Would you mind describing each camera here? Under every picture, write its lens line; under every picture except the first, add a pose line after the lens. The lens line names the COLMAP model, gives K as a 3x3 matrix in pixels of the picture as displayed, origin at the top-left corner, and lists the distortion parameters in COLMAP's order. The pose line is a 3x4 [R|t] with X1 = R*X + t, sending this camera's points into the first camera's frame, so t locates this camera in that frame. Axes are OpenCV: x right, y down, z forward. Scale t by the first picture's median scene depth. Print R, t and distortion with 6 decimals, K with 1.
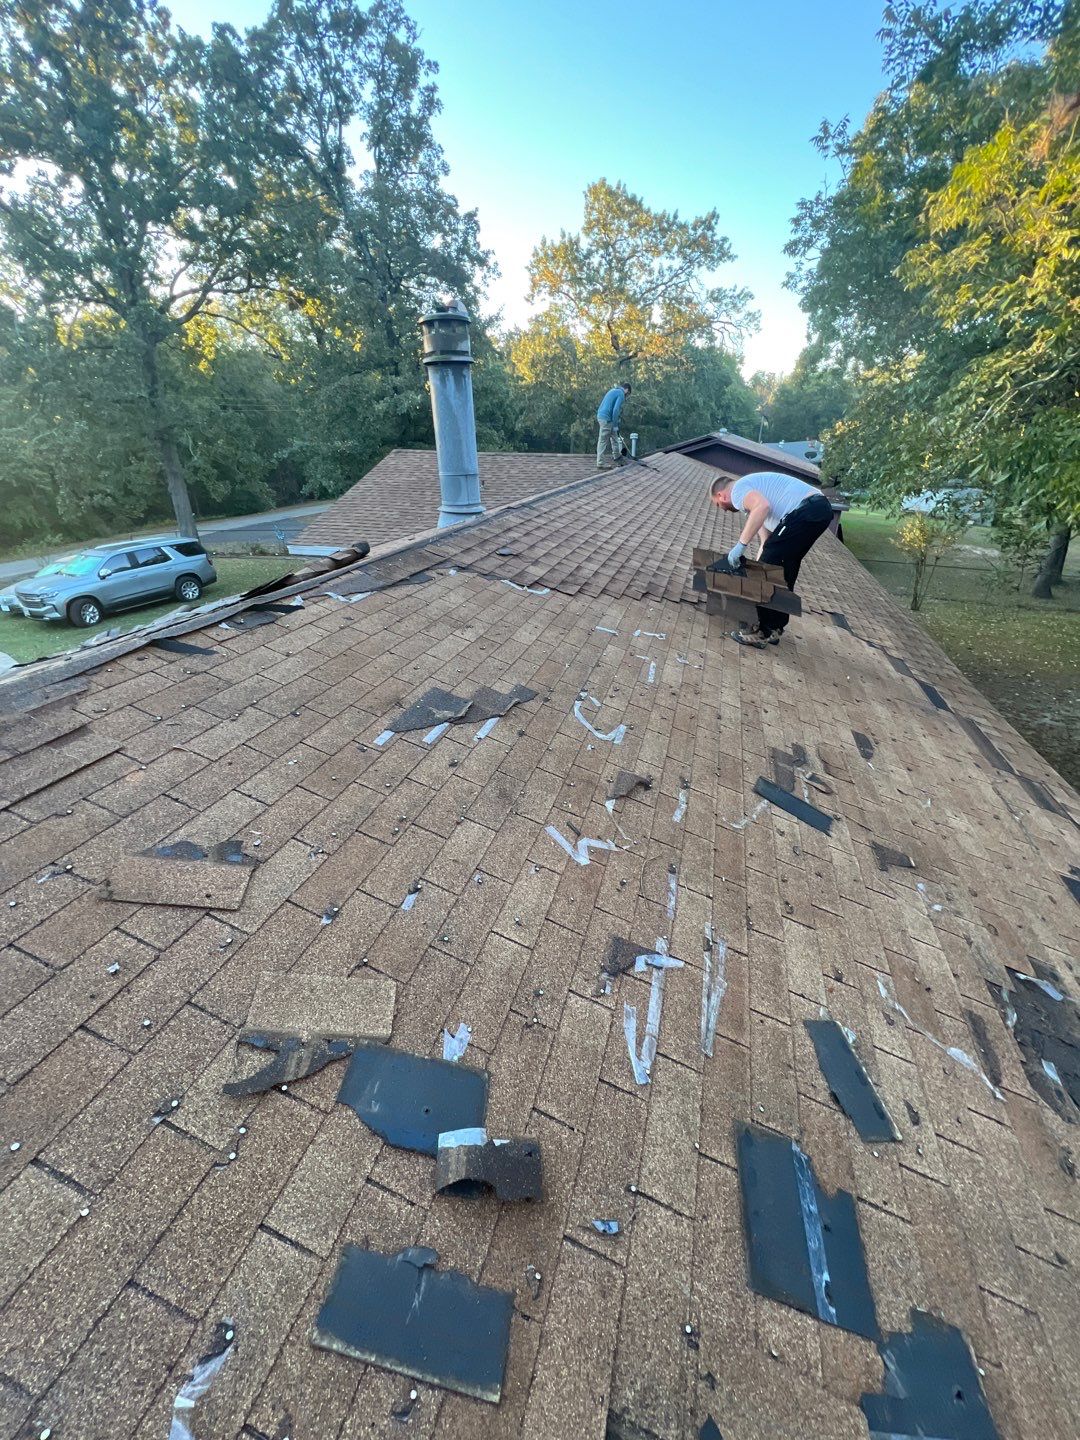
lens RADIAL K [[569.9, 0, 536.6], [0, 569.9, 713.6], [0, 0, 1]] dist [-0.002886, -0.000017]
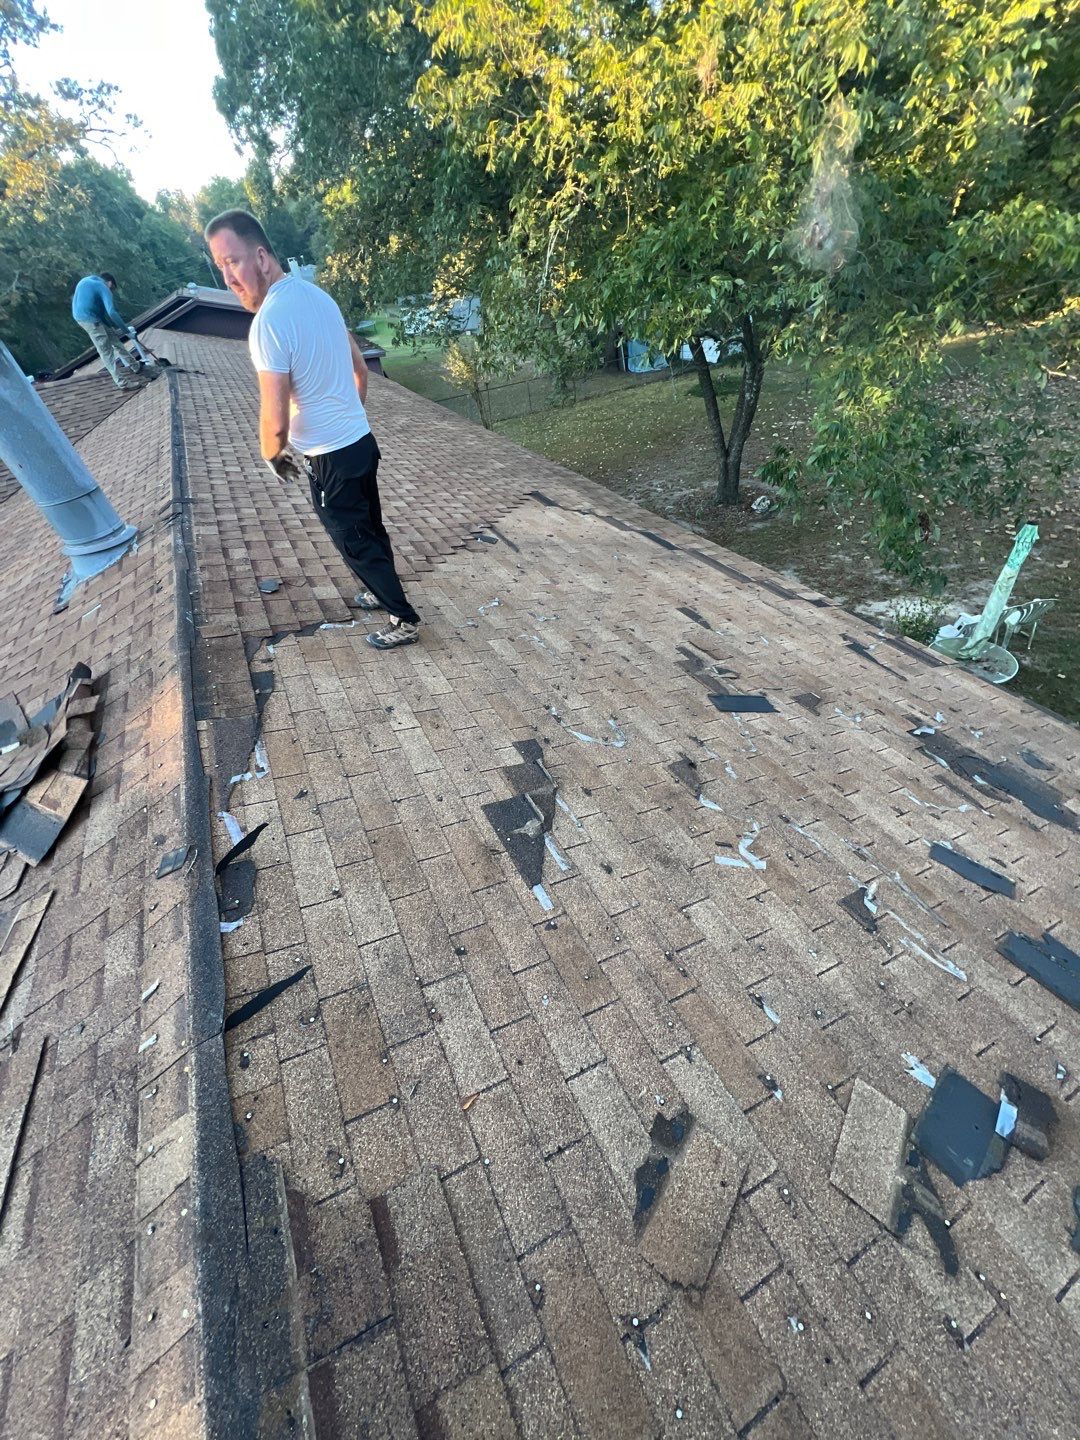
lens RADIAL K [[577.8, 0, 533.8], [0, 577.8, 715.8], [0, 0, 1]] dist [-0.000648, -0.000160]
pose [[0.713193, -0.530967, 0.457635, -0.443286], [0.426617, 0.846814, 0.317655, -0.398931], [-0.556196, -0.031315, 0.830461, 0.230939]]
